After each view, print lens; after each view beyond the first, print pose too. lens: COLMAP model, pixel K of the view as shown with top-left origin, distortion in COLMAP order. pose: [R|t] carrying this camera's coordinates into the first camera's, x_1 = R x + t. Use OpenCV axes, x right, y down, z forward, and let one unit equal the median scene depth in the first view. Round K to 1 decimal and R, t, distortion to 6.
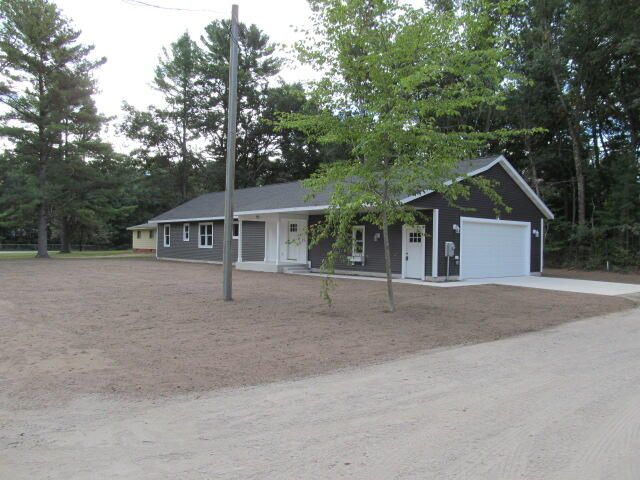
lens RADIAL K [[541.5, 0, 320.0], [0, 541.5, 240.0], [0, 0, 1]] dist [-0.053341, 0.013750]
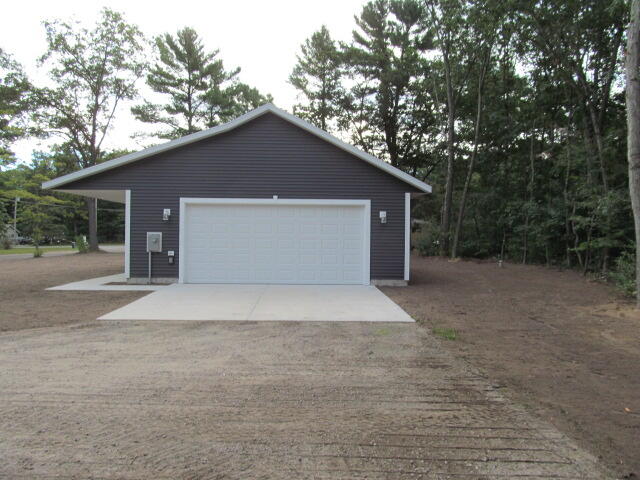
lens RADIAL K [[541.5, 0, 320.0], [0, 541.5, 240.0], [0, 0, 1]] dist [-0.053341, 0.013750]
pose [[0.776307, -0.007642, -0.630309, 0.907614], [0.008506, 0.999962, -0.001648, 0.018074], [0.630298, -0.004082, 0.776343, 0.564252]]
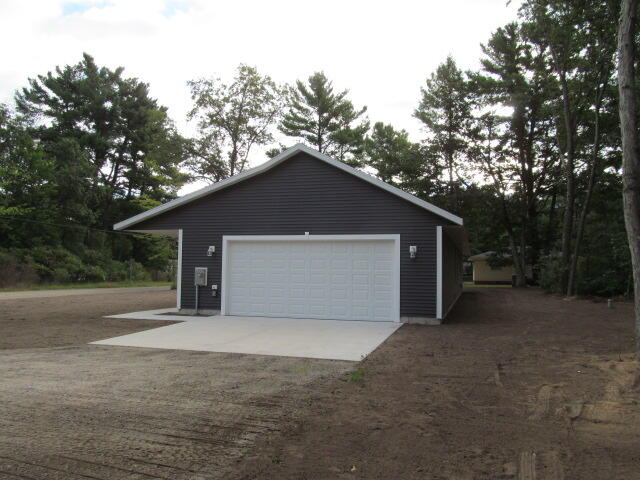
lens RADIAL K [[541.5, 0, 320.0], [0, 541.5, 240.0], [0, 0, 1]] dist [-0.053341, 0.013750]
pose [[0.542618, -0.058578, -0.837935, 1.045952], [0.003023, 0.997695, -0.067789, 0.018566], [0.839974, 0.034250, 0.541544, 0.710508]]
